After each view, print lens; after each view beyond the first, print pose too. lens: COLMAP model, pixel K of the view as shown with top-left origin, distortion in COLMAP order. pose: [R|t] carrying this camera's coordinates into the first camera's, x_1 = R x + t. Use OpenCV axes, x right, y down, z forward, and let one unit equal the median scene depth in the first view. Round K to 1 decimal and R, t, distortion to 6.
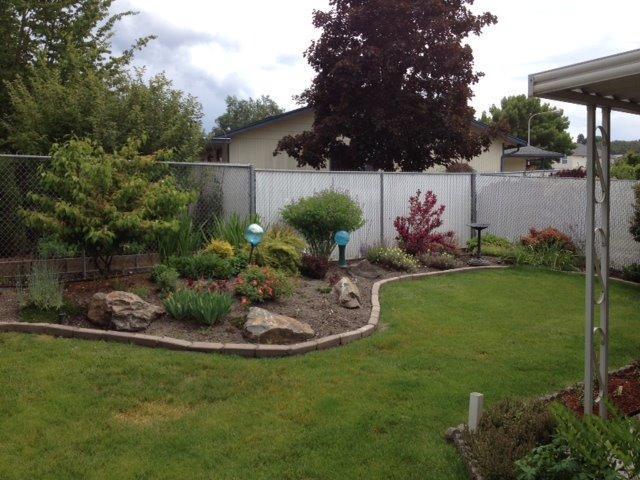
lens RADIAL K [[600.9, 0, 321.1], [0, 600.9, 245.2], [0, 0, 1]] dist [0.194212, -0.447809]
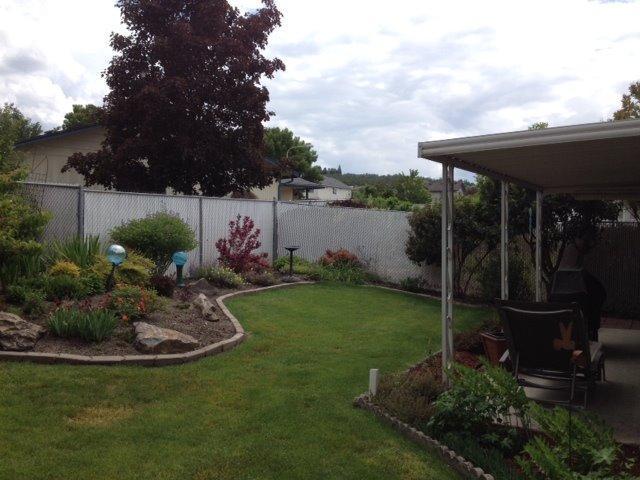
lens RADIAL K [[600.9, 0, 321.1], [0, 600.9, 245.2], [0, 0, 1]] dist [0.194212, -0.447809]
pose [[0.919160, 0.004417, 0.393860, -0.144283], [0.009791, 0.999372, -0.034055, 0.003510], [-0.393763, 0.035158, 0.918539, -0.076084]]
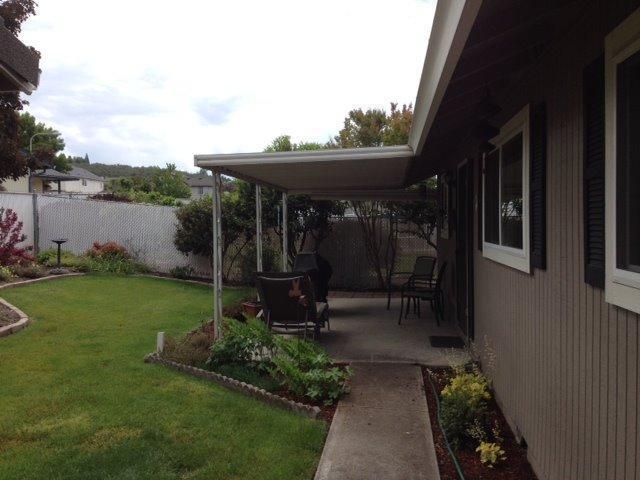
lens RADIAL K [[600.9, 0, 321.1], [0, 600.9, 245.2], [0, 0, 1]] dist [0.194212, -0.447809]
pose [[0.697293, -0.011727, 0.716691, -0.246973], [0.033563, 0.999304, -0.016303, 0.014703], [-0.716000, 0.035423, 0.697201, -0.198808]]
